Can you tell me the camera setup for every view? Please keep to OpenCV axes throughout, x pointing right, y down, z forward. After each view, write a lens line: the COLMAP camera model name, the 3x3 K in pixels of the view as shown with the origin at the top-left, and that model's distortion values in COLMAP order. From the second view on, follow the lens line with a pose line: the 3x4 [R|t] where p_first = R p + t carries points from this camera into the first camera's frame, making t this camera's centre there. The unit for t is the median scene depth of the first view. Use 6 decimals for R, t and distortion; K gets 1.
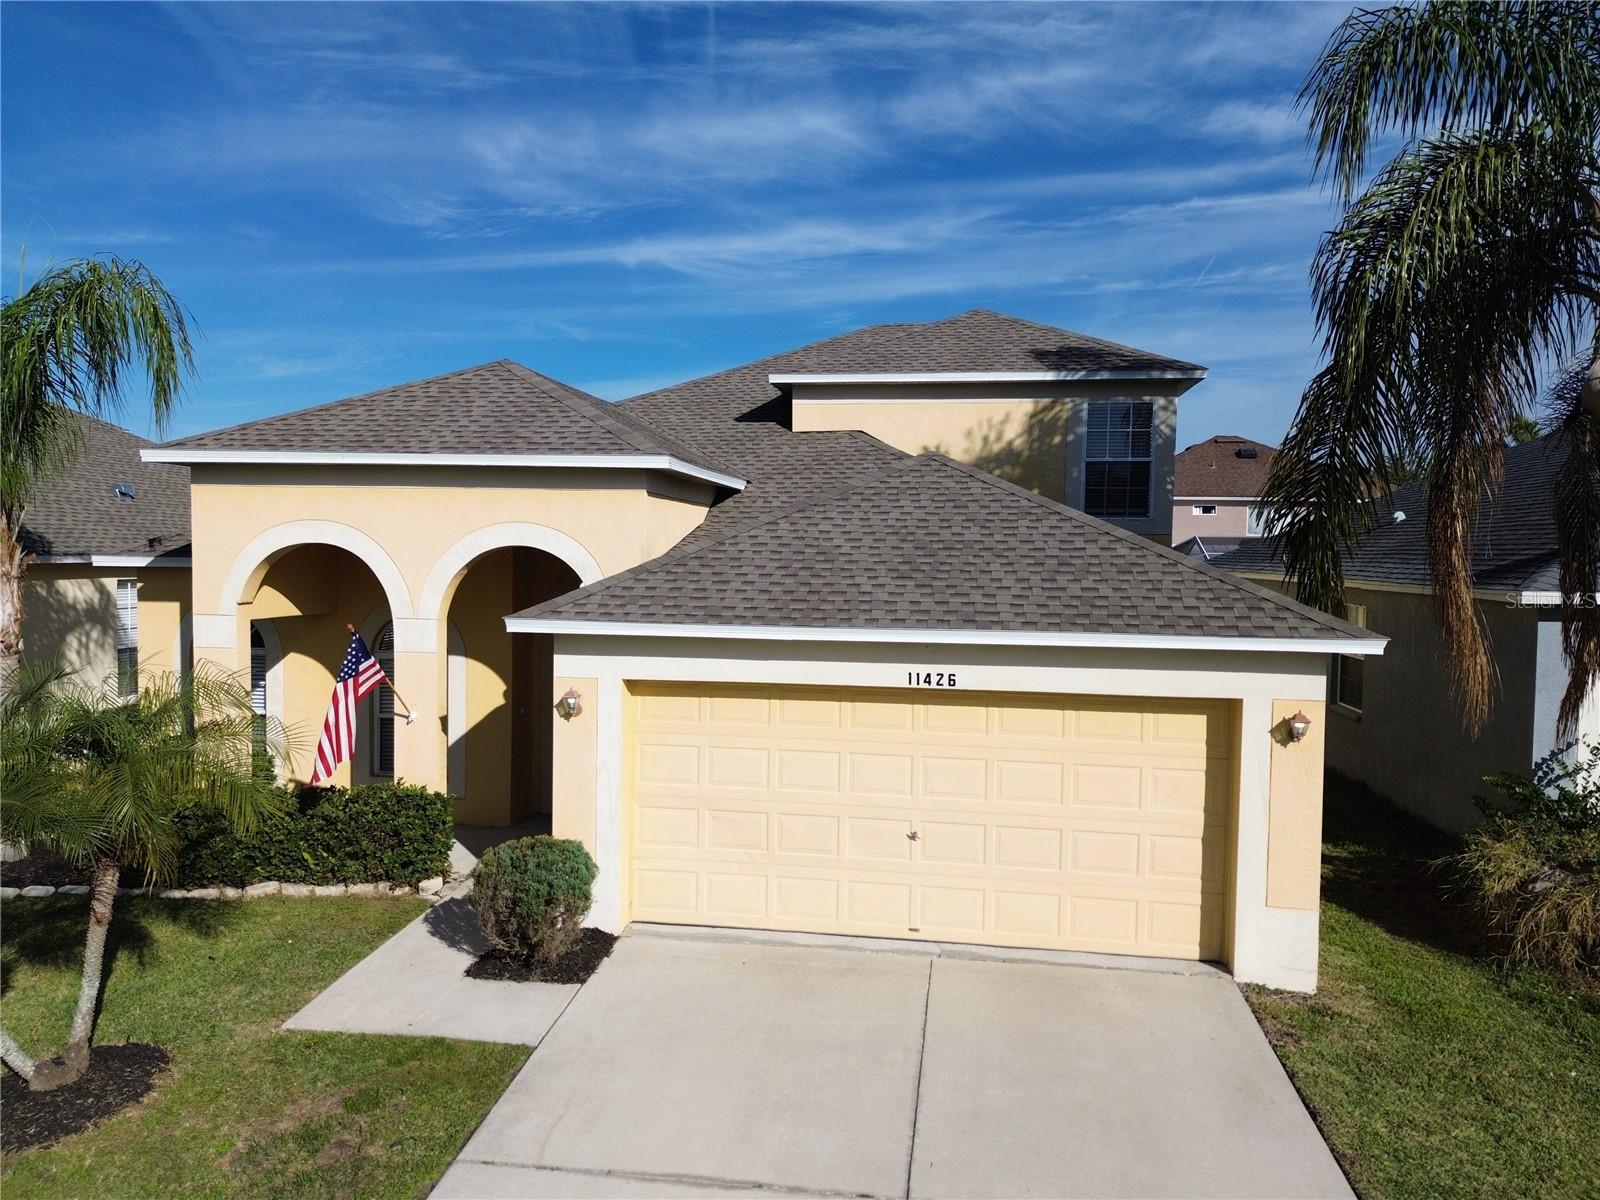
lens RADIAL K [[1123.5, 0, 800.0], [0, 1123.5, 600.0], [0, 0, 1]] dist [0.059400, -0.043584]
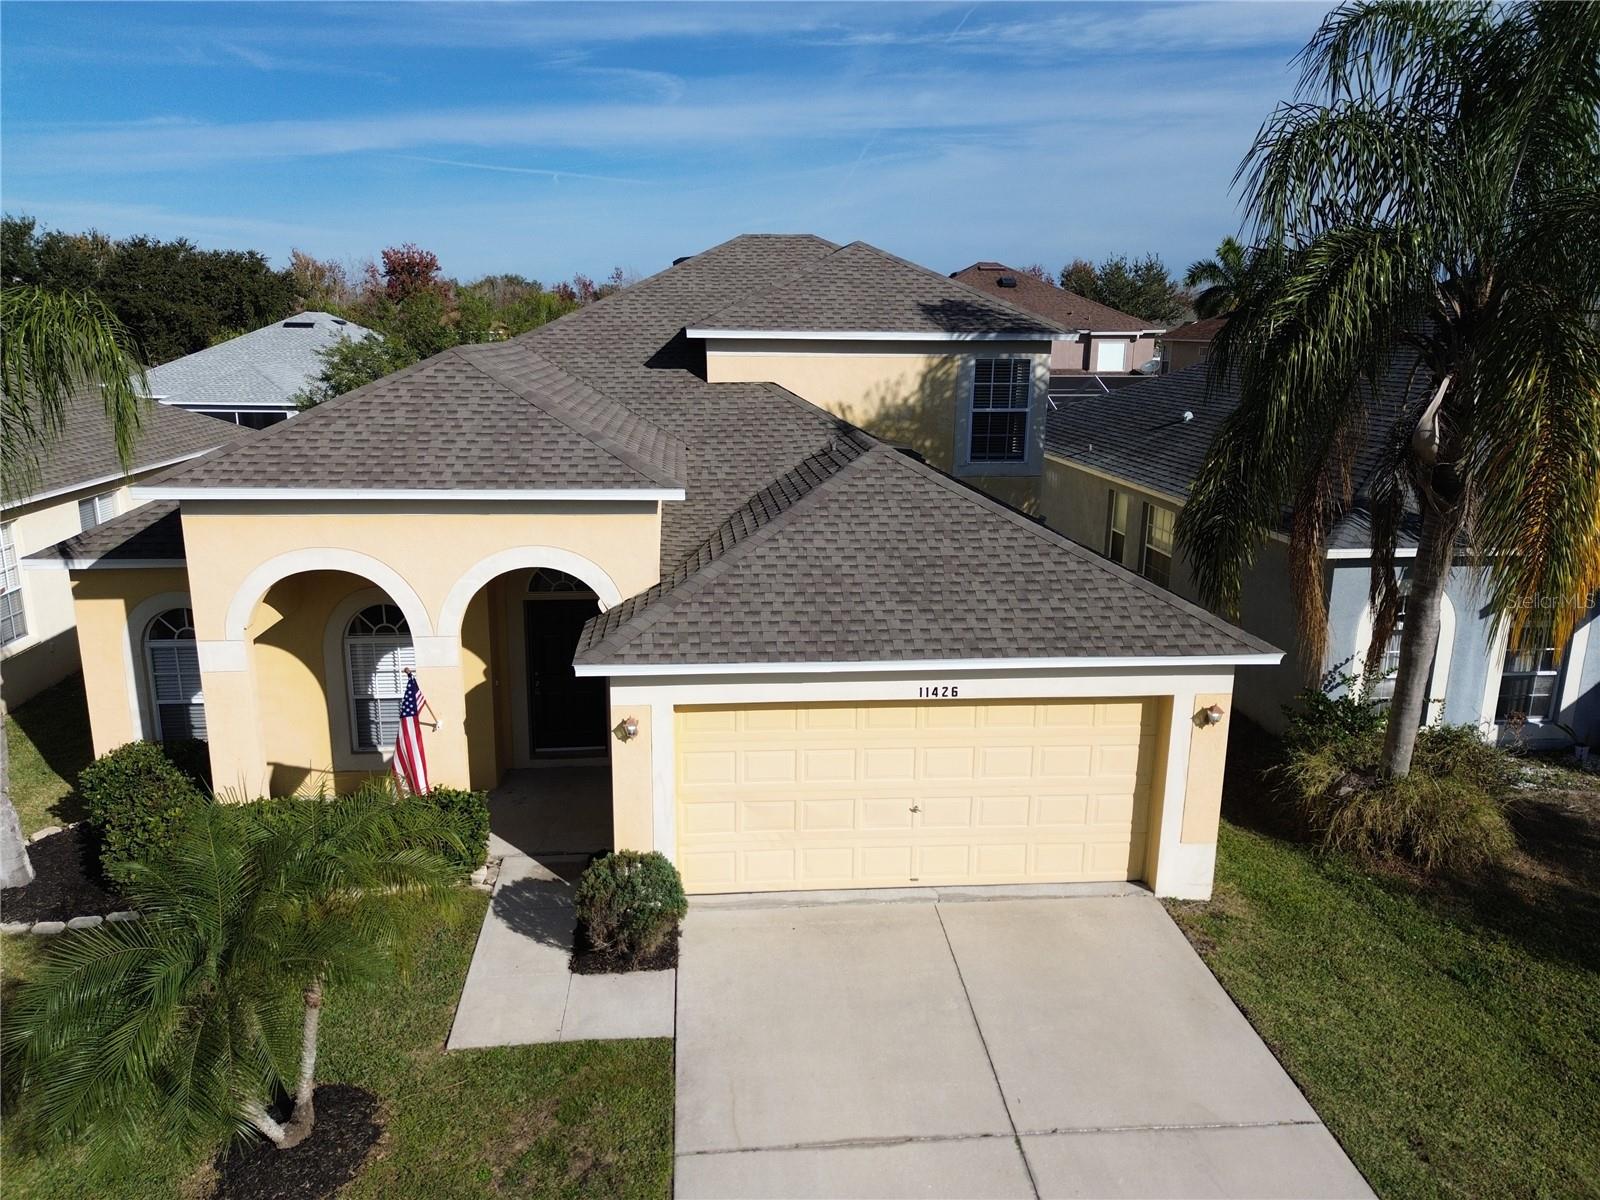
lens RADIAL K [[1120.7, 0, 798.4], [0, 1120.7, 603.7], [0, 0, 1]] dist [0.070566, -0.059270]
pose [[0.972076, -0.060056, 0.226853, -0.283250], [0.014194, 0.979975, 0.198615, -0.252026], [-0.234238, -0.189849, 0.953462, -0.096245]]
